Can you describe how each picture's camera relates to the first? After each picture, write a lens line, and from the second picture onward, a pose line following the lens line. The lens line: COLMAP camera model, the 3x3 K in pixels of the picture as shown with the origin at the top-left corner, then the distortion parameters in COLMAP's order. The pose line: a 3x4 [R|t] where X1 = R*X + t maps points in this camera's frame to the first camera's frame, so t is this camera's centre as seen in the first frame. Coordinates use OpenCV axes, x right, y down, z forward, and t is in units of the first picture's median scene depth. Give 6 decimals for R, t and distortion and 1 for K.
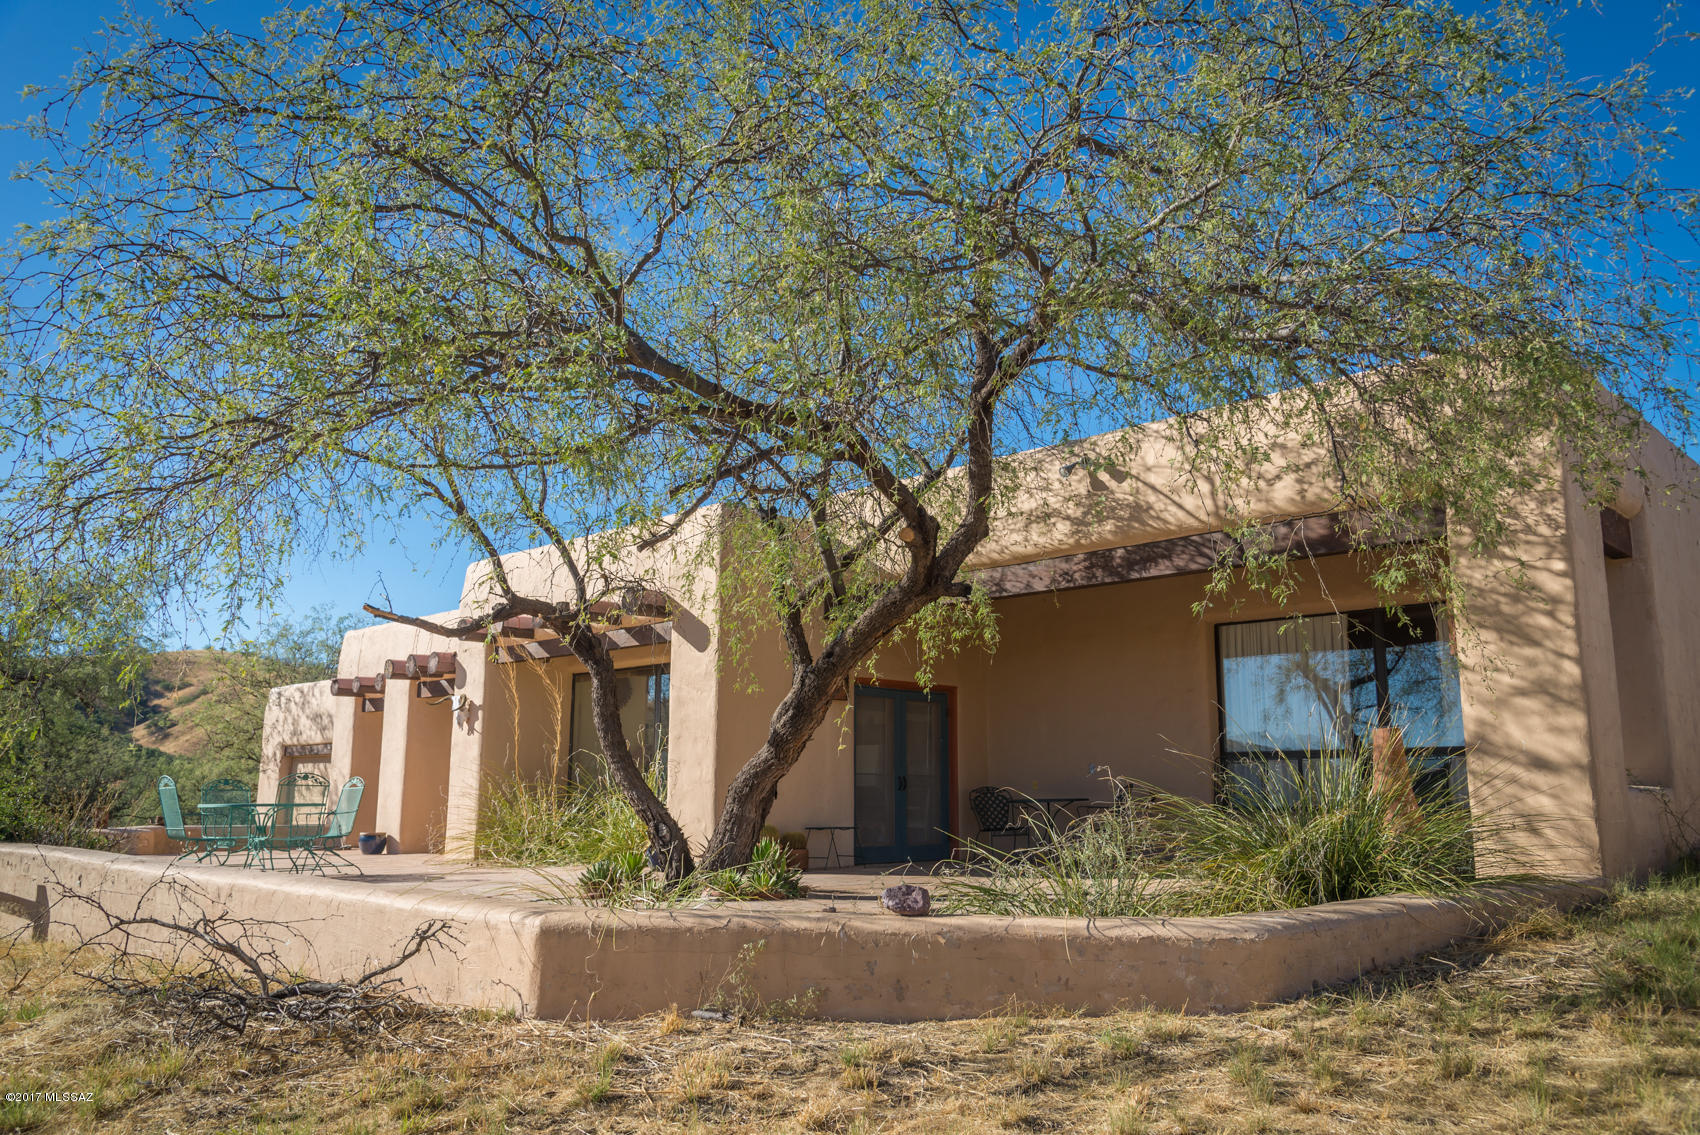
lens RADIAL K [[1336.5, 0, 852.6], [0, 1336.5, 564.6], [0, 0, 1]] dist [-0.000307, -0.000254]
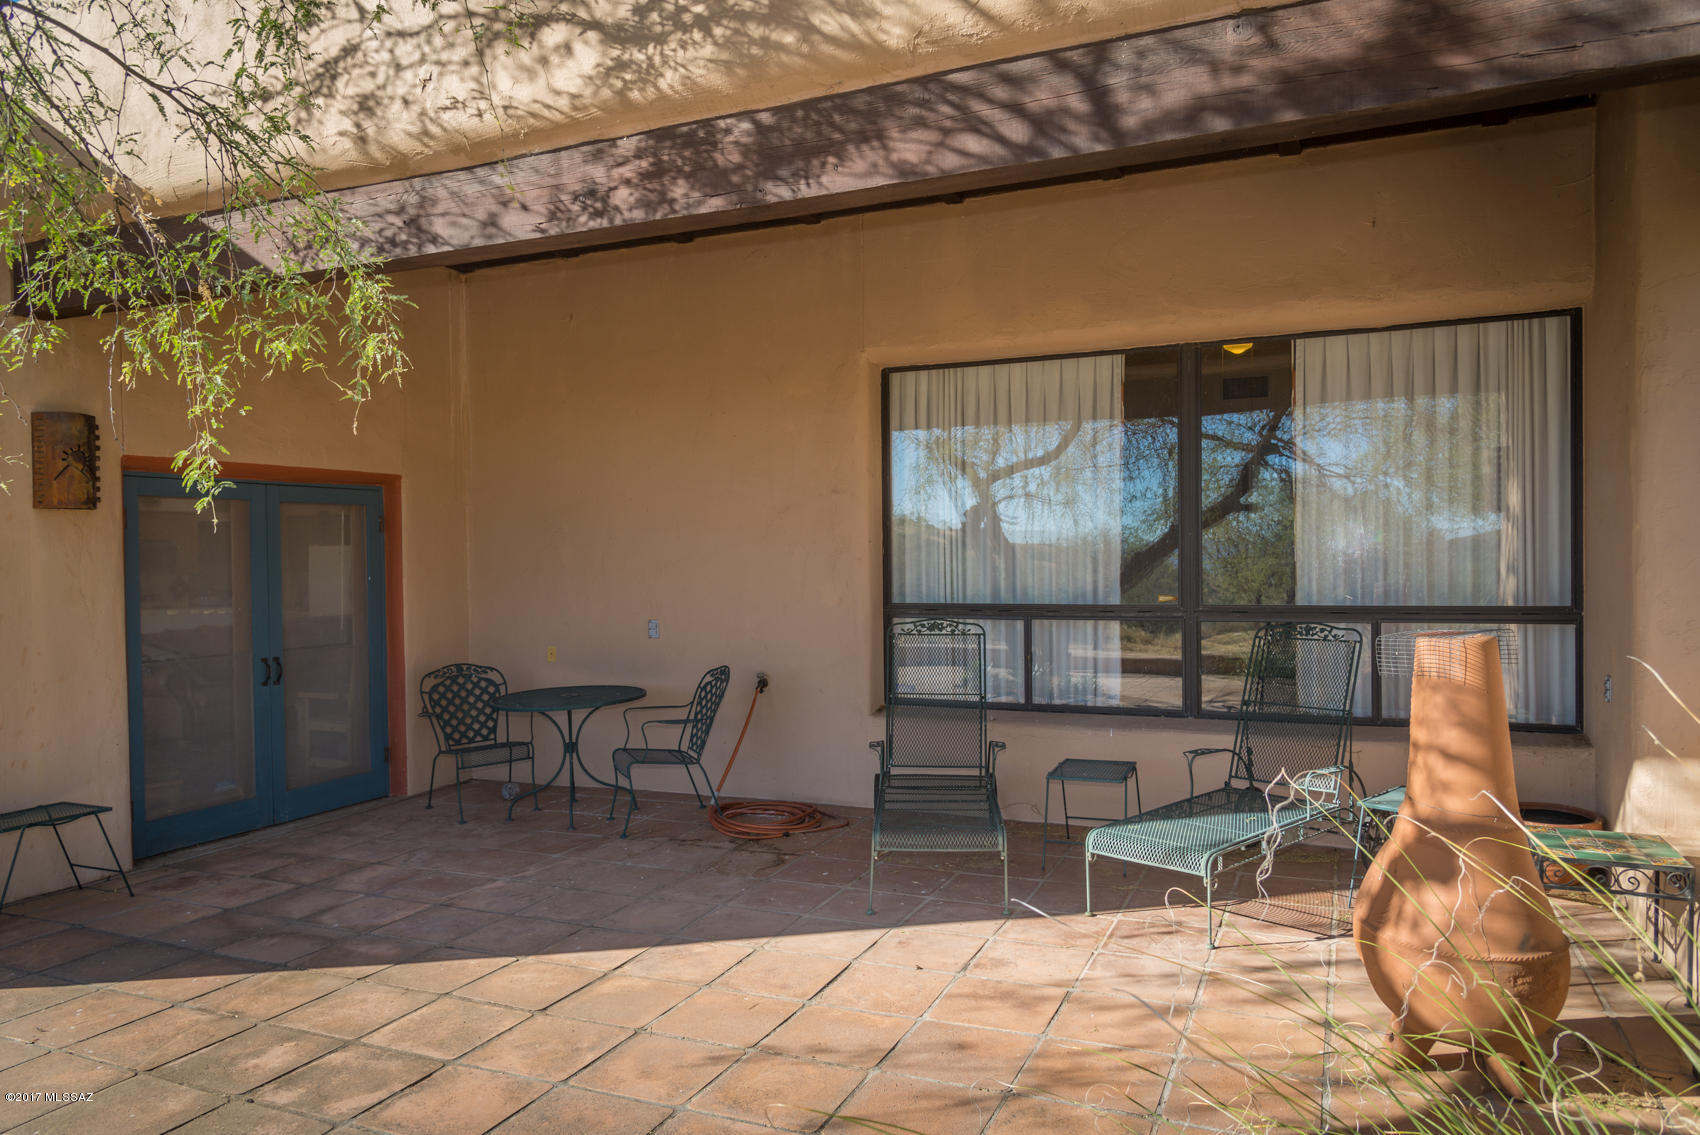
lens RADIAL K [[1144.0, 0, 850.5], [0, 1144.0, 566.7], [0, 0, 1]] dist [0.002776, 0.000170]
pose [[0.941261, -0.019686, 0.337107, 0.117561], [-0.042911, 0.983233, 0.177233, 0.049348], [-0.334944, -0.181288, 0.924634, 0.657150]]
